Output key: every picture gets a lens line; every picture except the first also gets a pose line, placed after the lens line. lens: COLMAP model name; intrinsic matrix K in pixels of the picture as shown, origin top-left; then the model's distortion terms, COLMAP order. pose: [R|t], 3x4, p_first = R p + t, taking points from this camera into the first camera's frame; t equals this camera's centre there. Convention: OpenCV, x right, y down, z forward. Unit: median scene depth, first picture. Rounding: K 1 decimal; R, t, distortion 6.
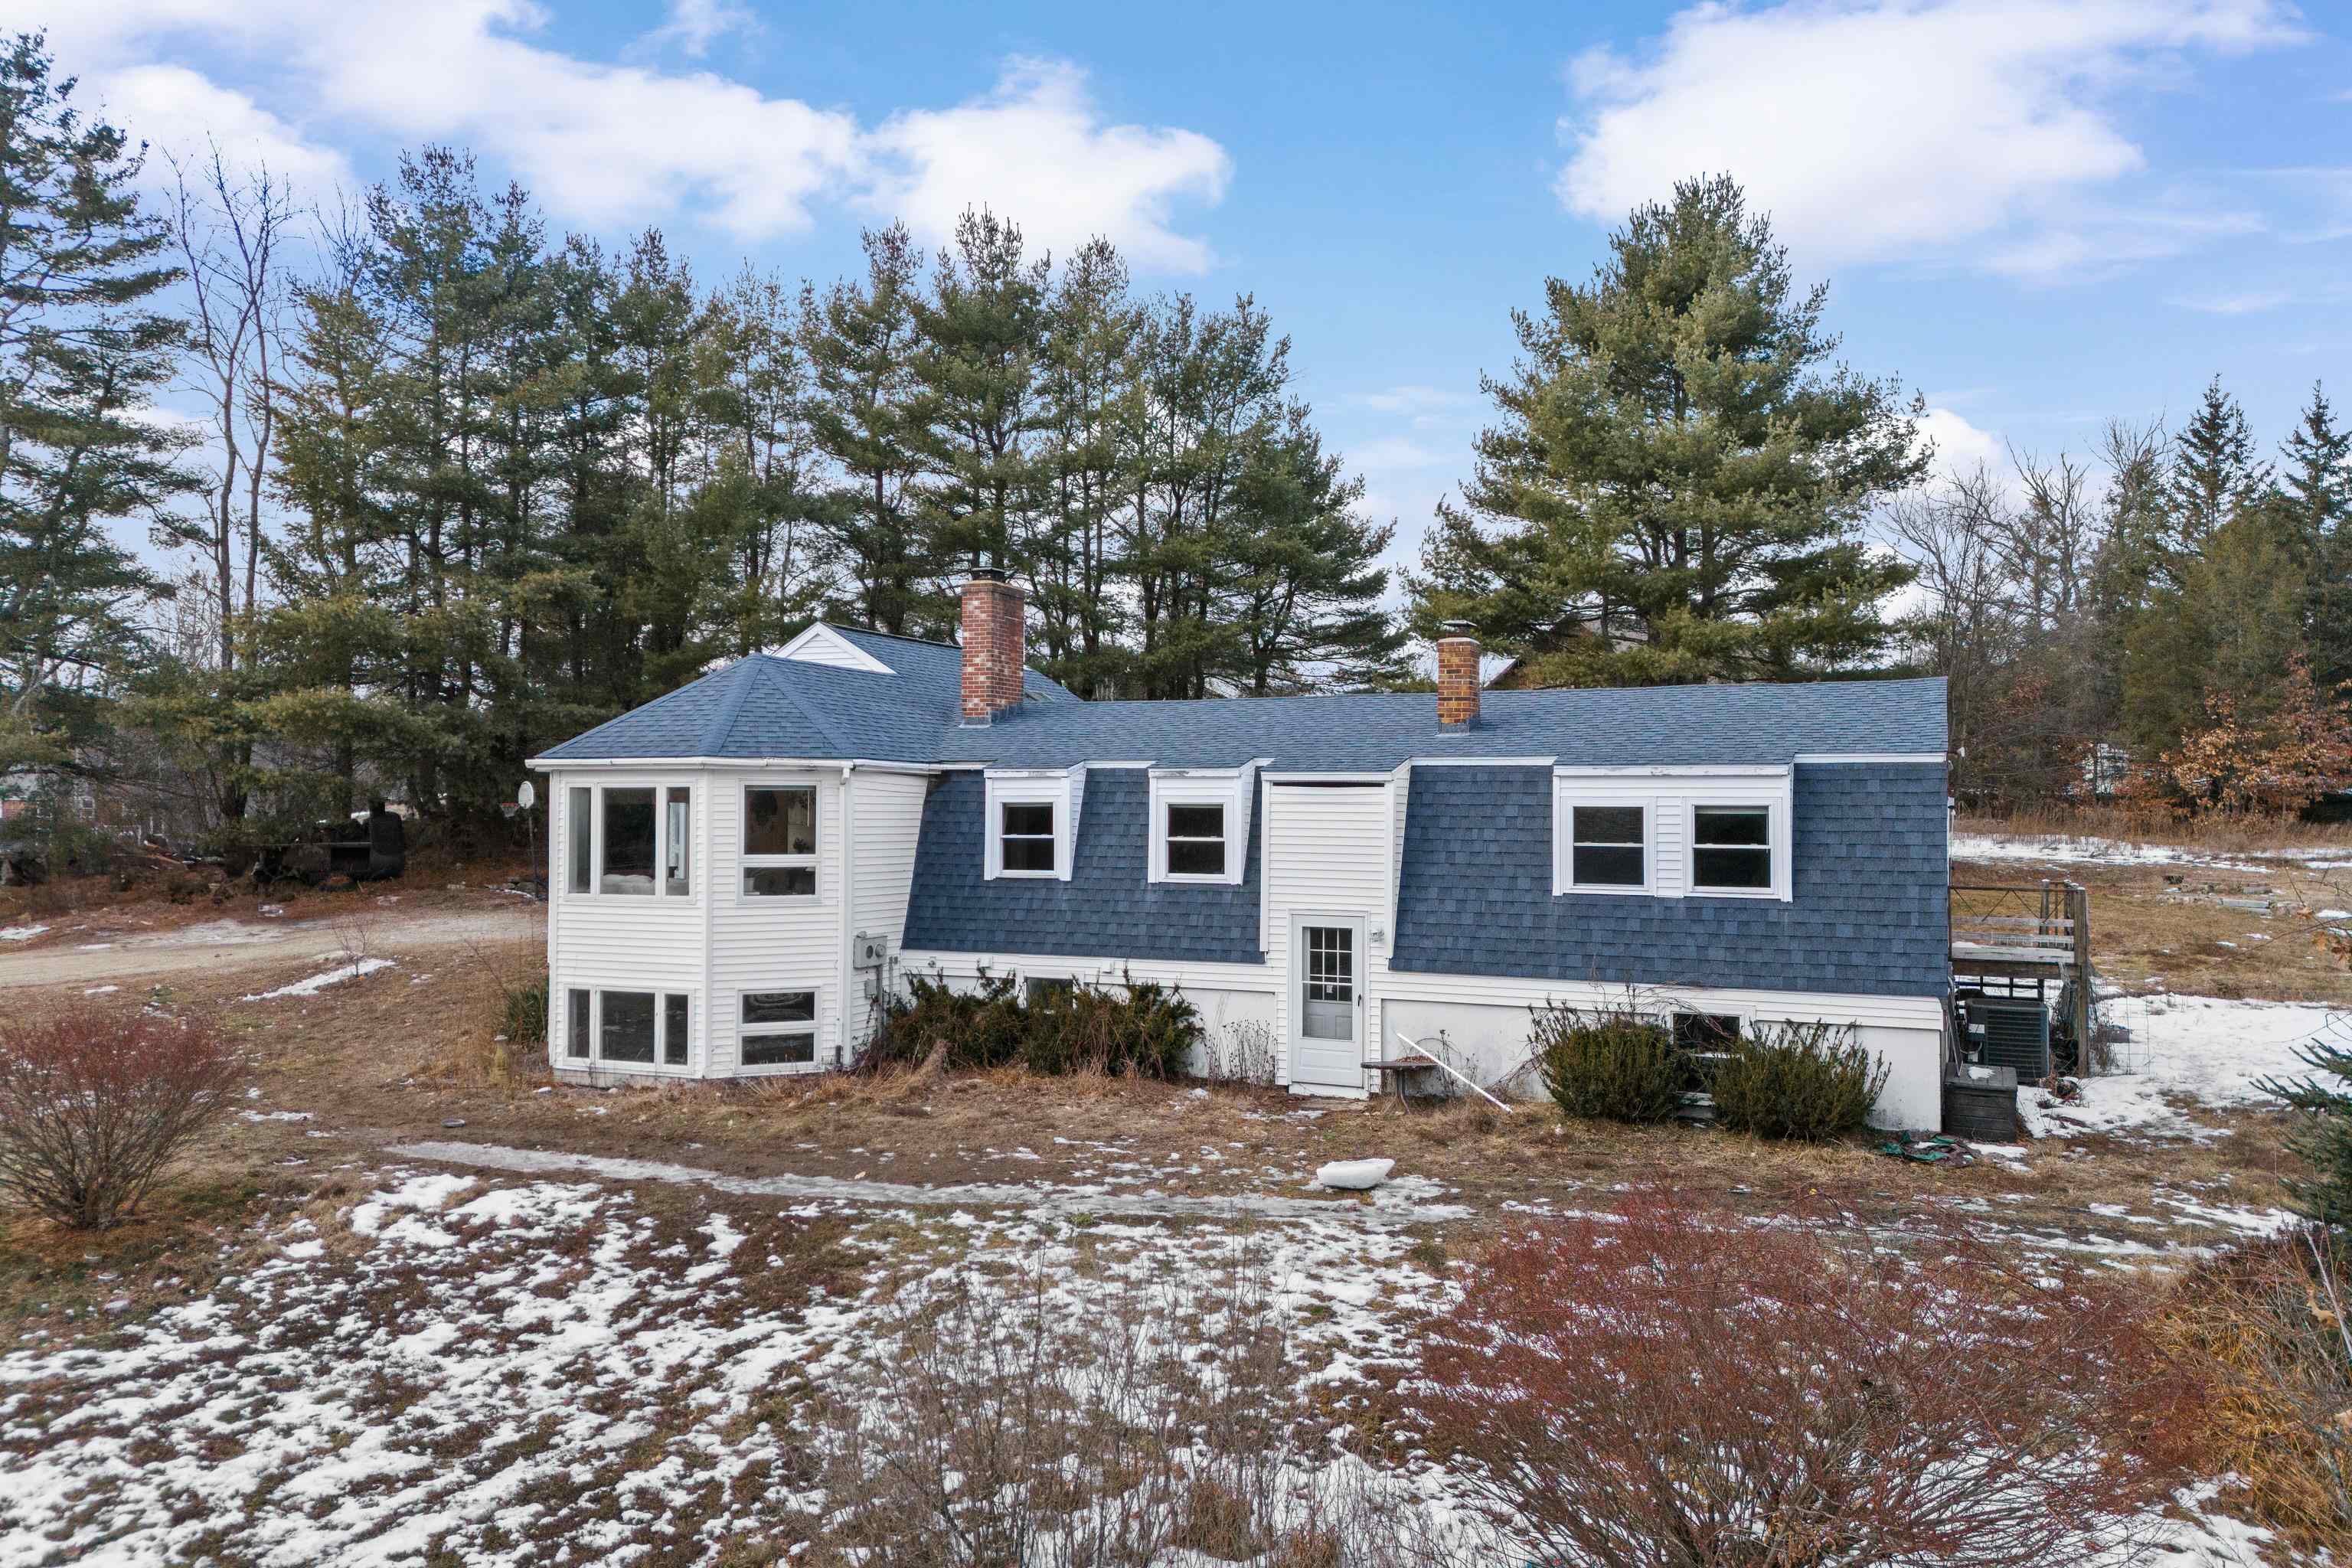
lens RADIAL K [[1744.9, 0, 1176.2], [0, 1744.9, 766.3], [0, 0, 1]] dist [0.088804, -0.094072]
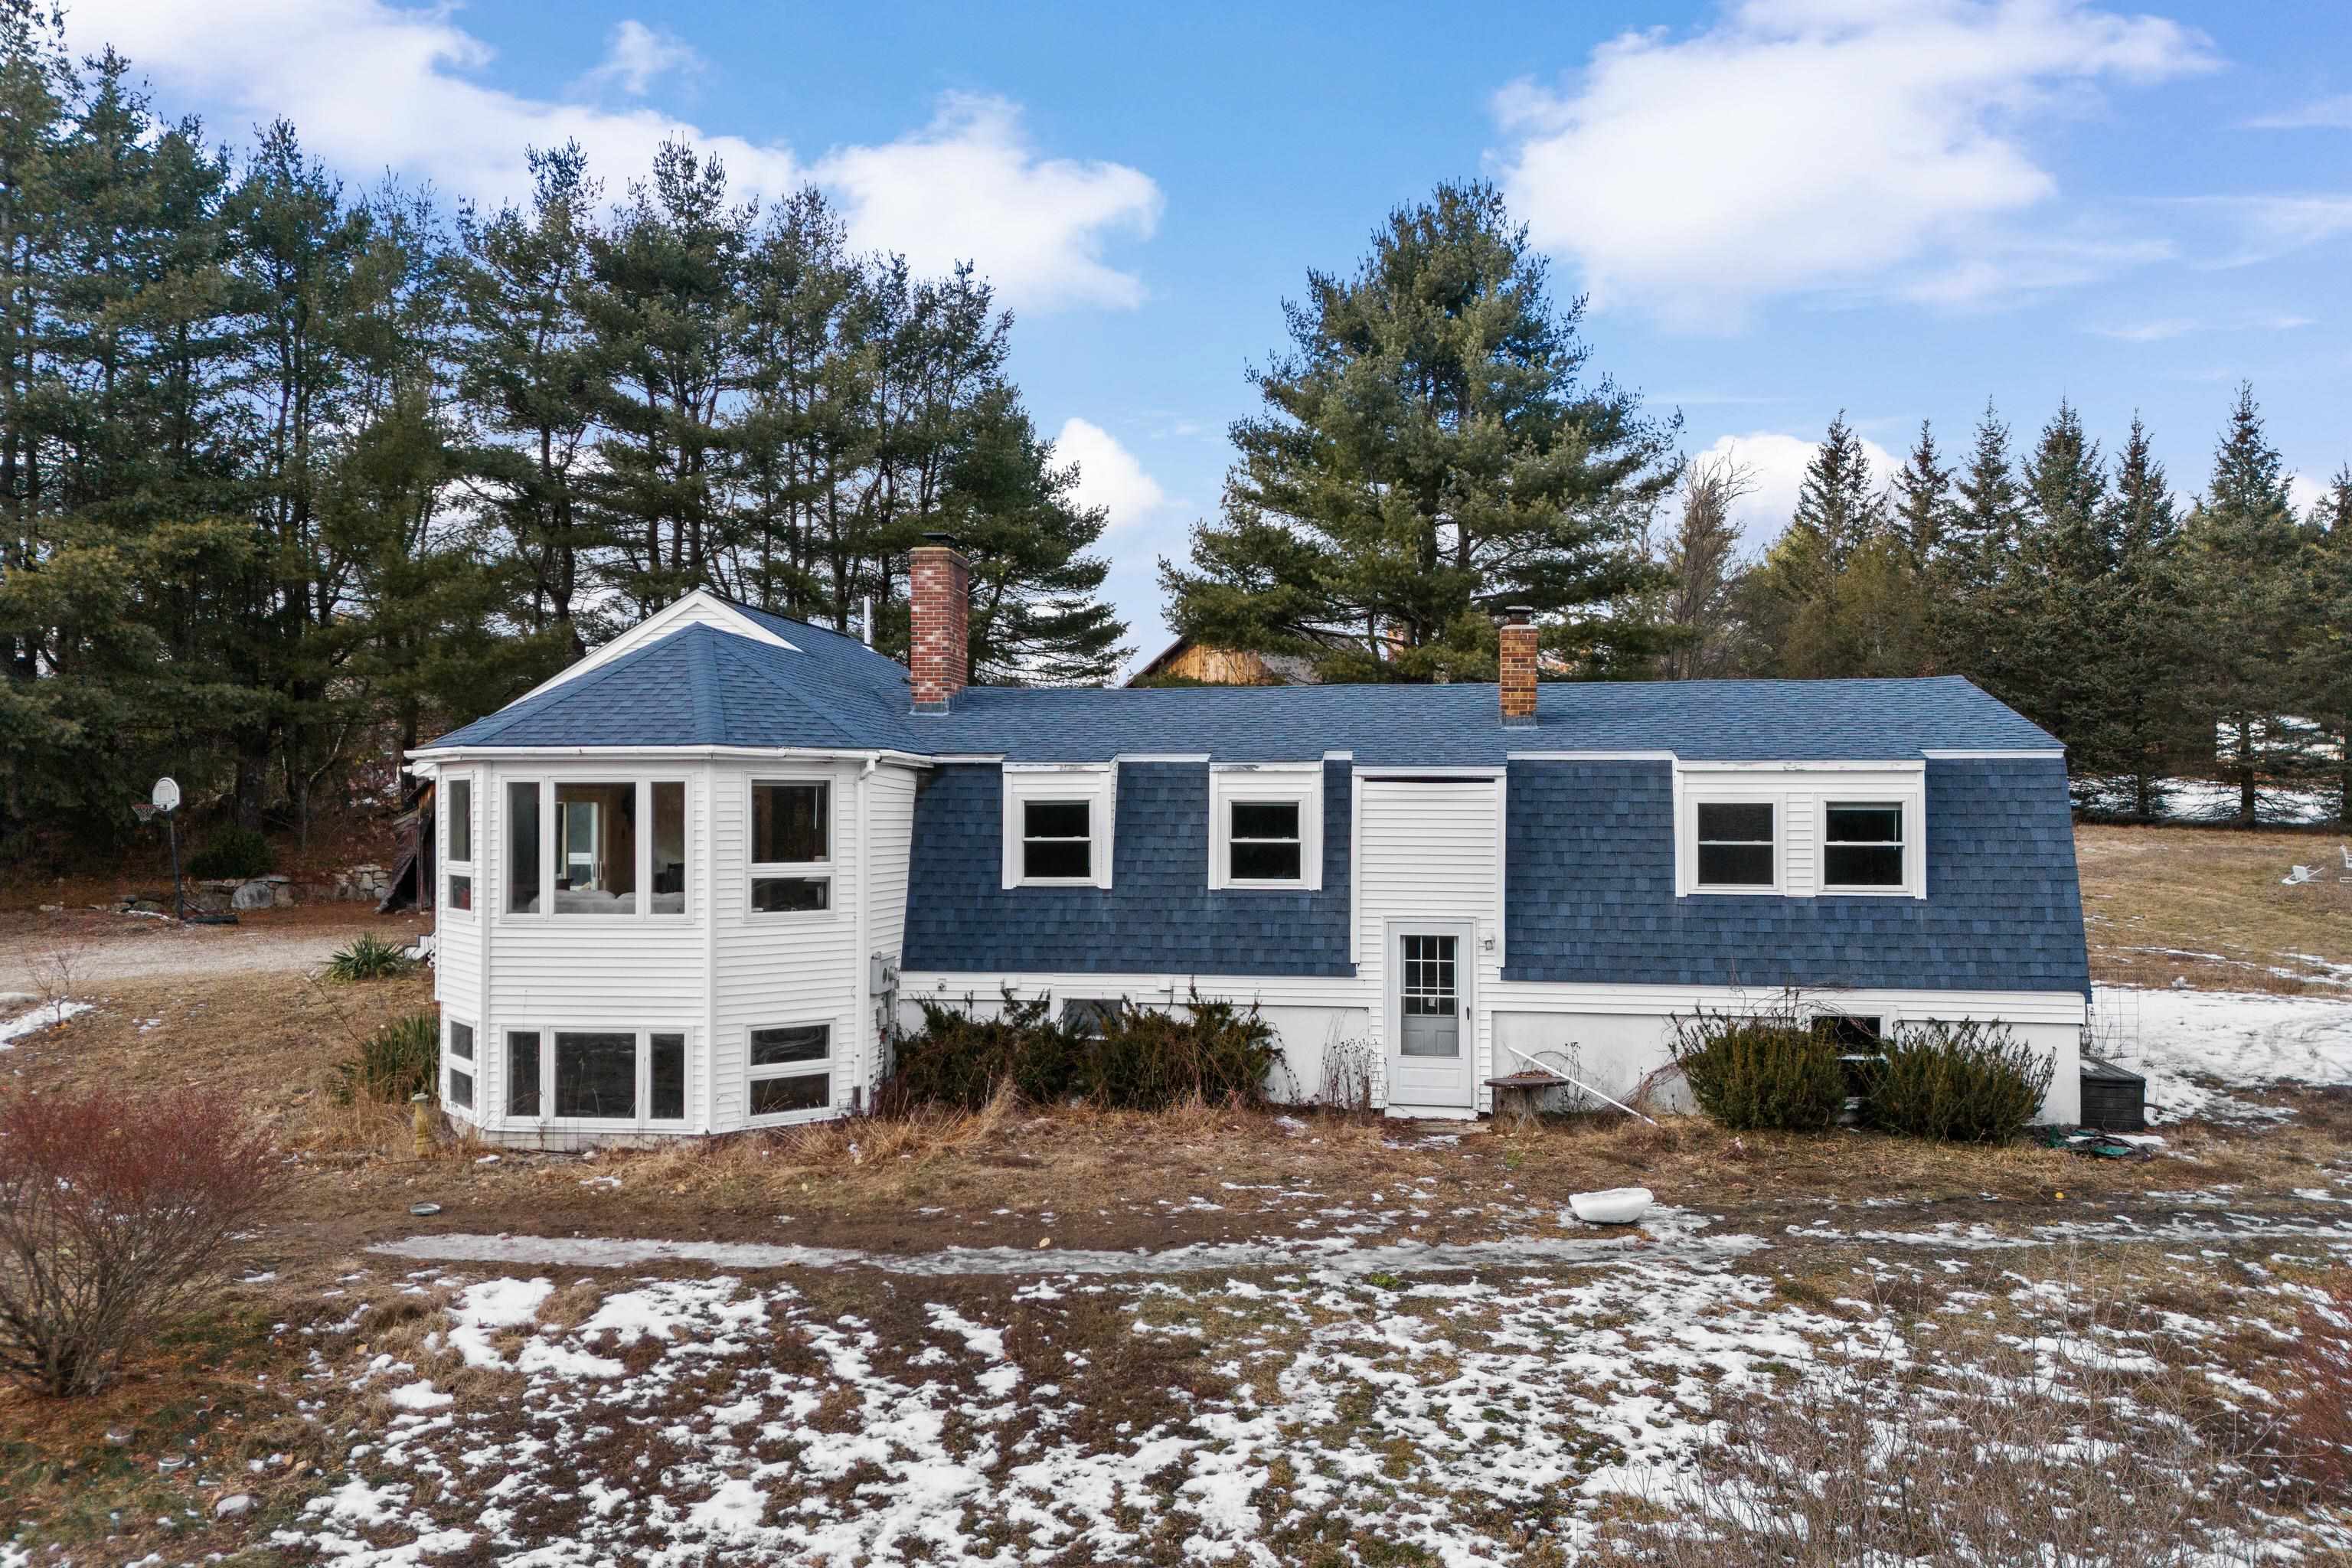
lens RADIAL K [[1761.8, 0, 1176.0], [0, 1761.8, 784.0], [0, 0, 1]] dist [0.074399, -0.069785]
pose [[0.960887, 0.001186, 0.276940, -0.341368], [-0.003818, 0.999953, 0.008966, 0.005451], [-0.276916, -0.009673, 0.960845, 0.165520]]
